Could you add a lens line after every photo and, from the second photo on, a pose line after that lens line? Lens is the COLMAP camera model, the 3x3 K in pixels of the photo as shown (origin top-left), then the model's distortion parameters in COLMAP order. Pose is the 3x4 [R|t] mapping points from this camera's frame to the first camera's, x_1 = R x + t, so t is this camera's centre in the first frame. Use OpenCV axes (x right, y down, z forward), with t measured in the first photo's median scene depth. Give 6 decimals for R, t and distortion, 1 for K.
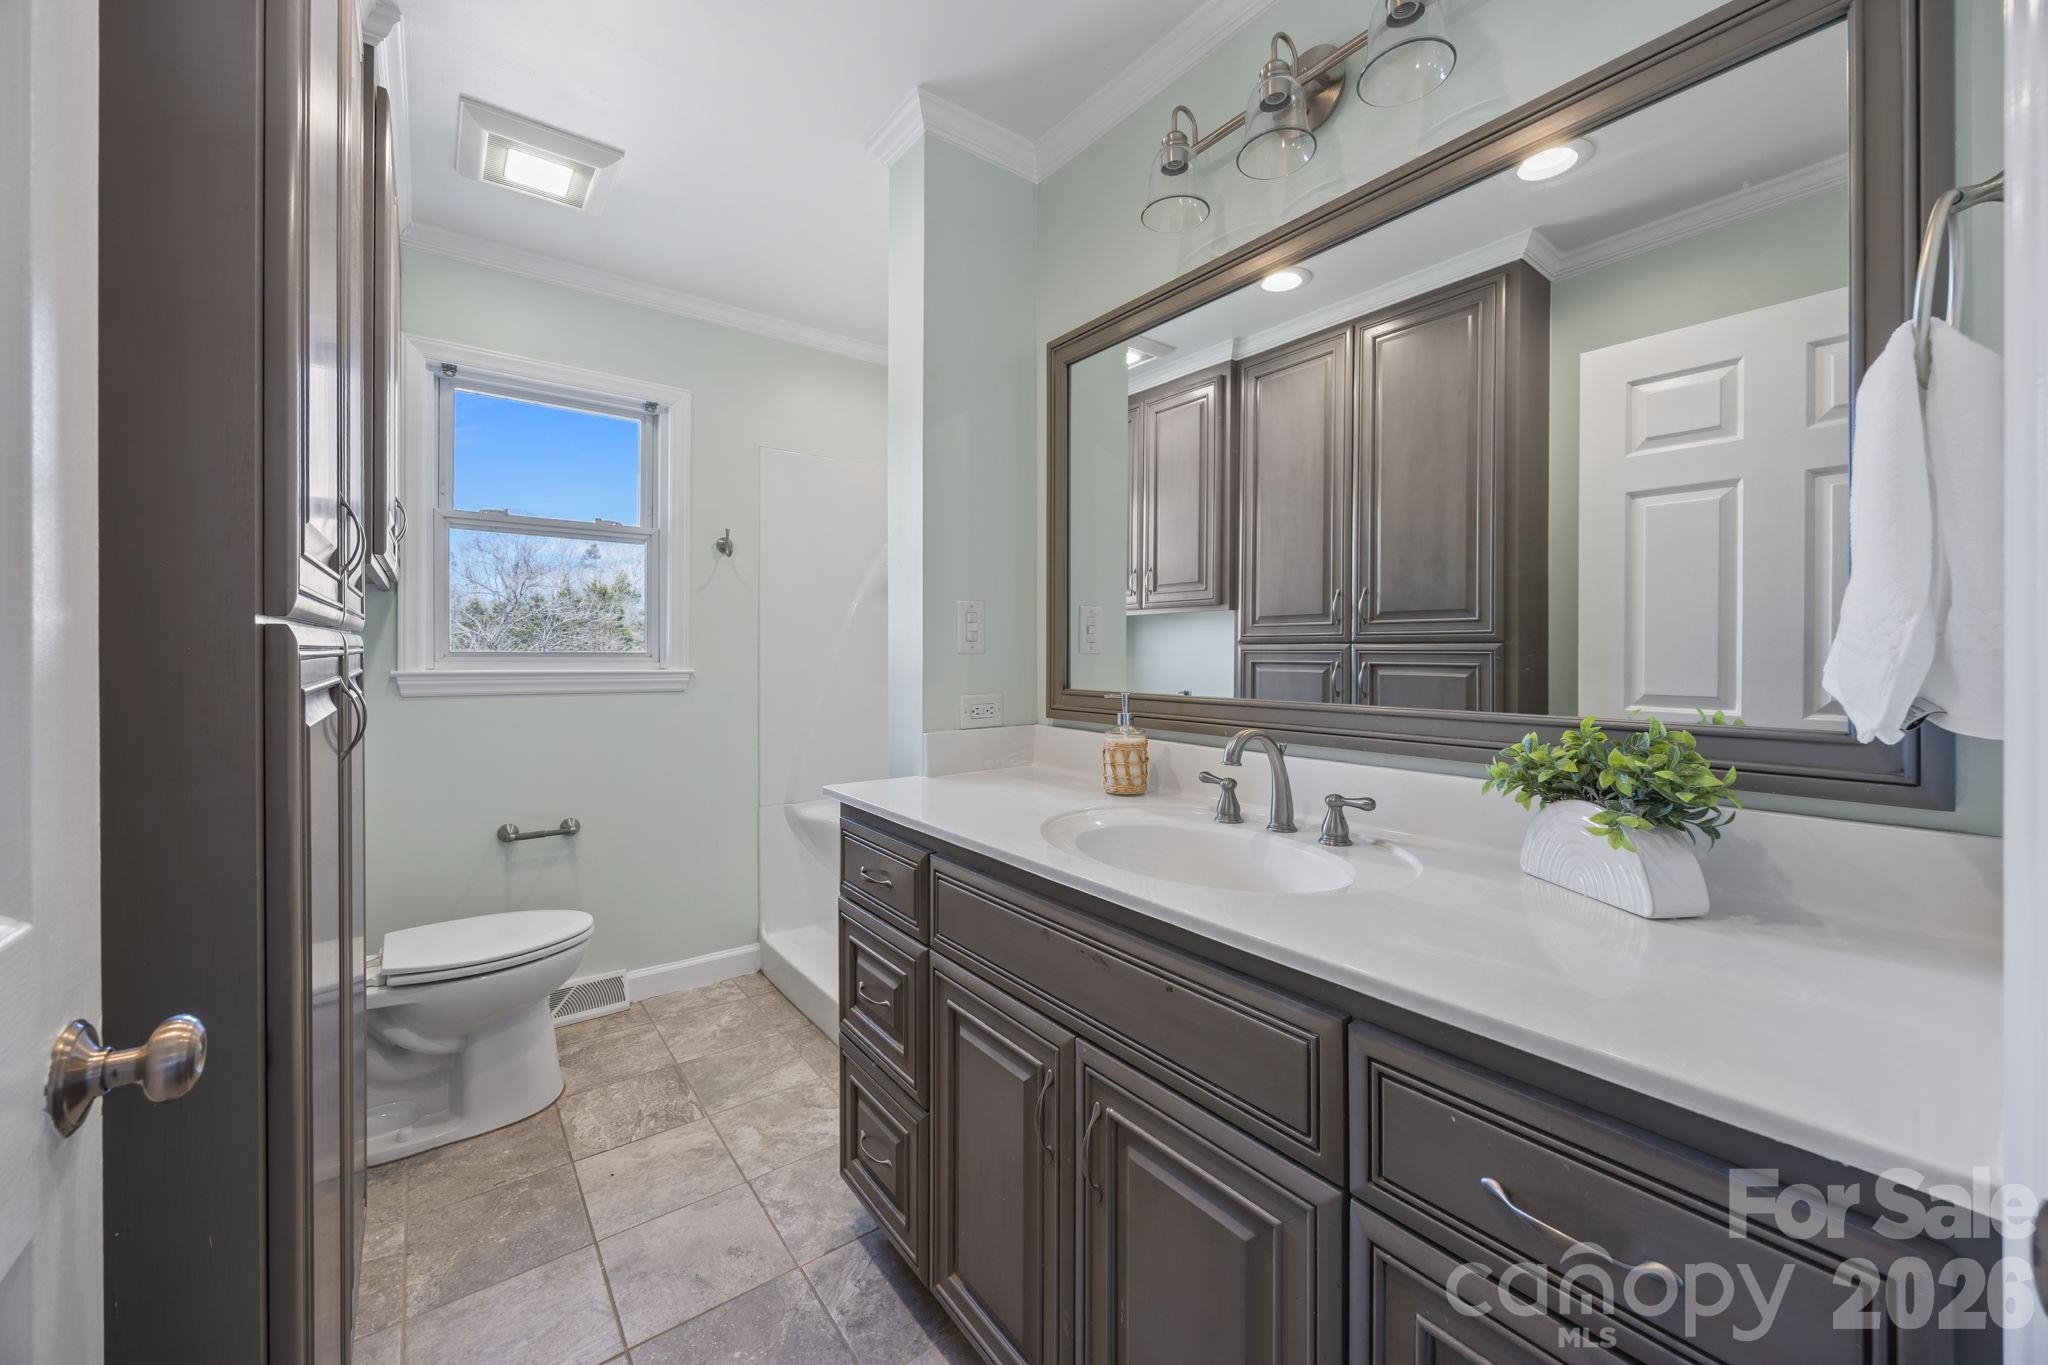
lens RADIAL K [[784.9, 0, 1026.7], [0, 784.9, 666.1], [0, 0, 1]] dist [-0.005244, 0.000445]
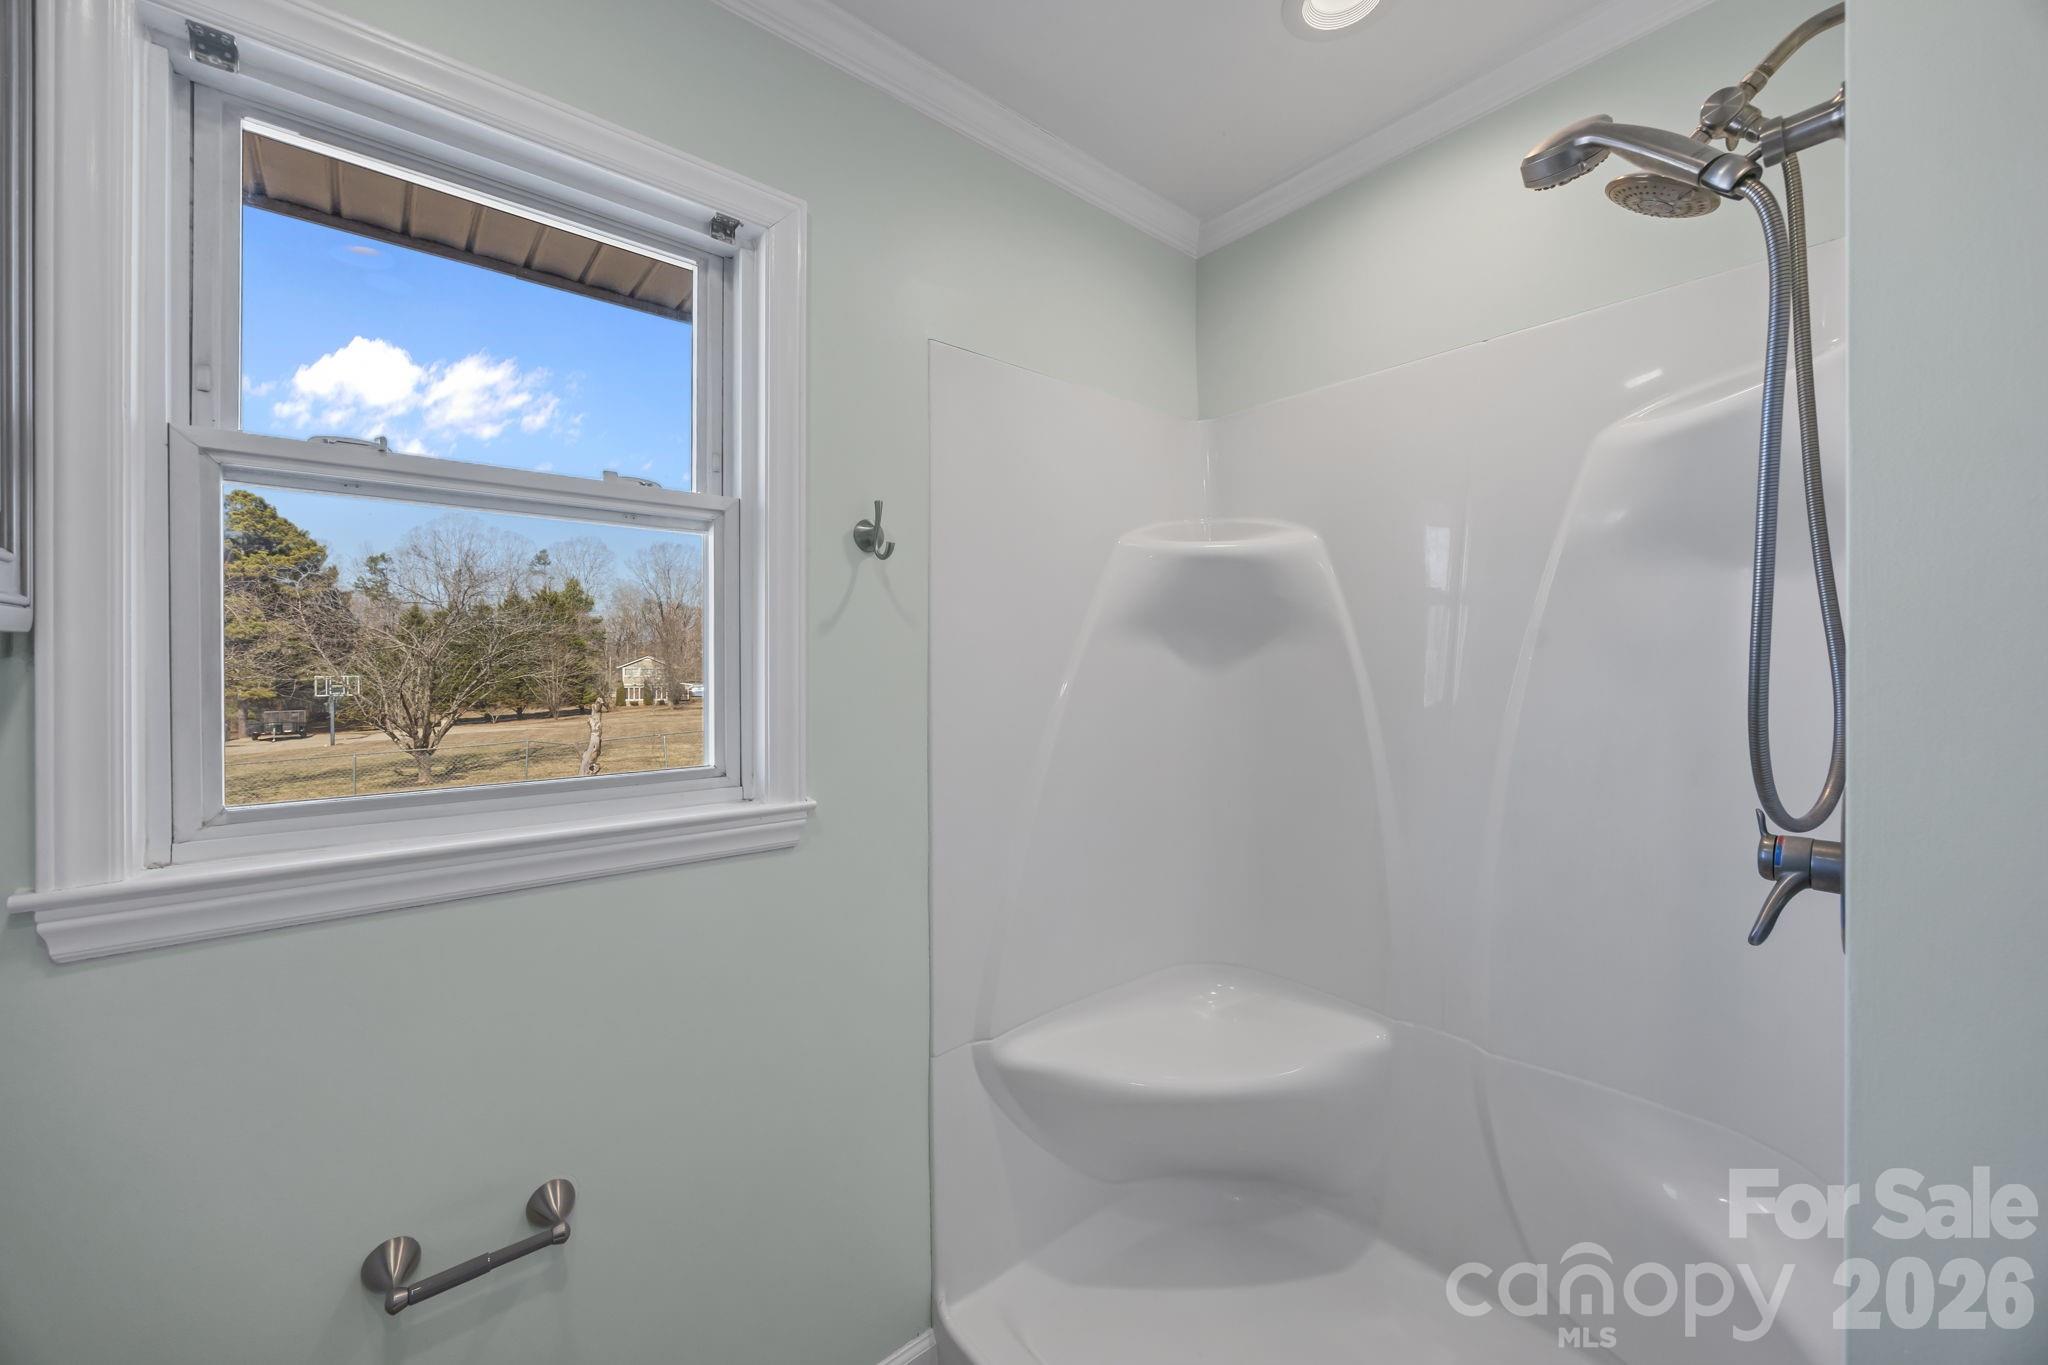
lens RADIAL K [[784.9, 0, 1029.4], [0, 784.9, 673.3], [0, 0, 1]] dist [-0.005244, 0.000445]
pose [[0.998686, -0.006267, 0.050855, -0.306102], [0.006235, 0.999980, 0.000797, -0.067639], [-0.050859, -0.000479, 0.998706, 0.501672]]
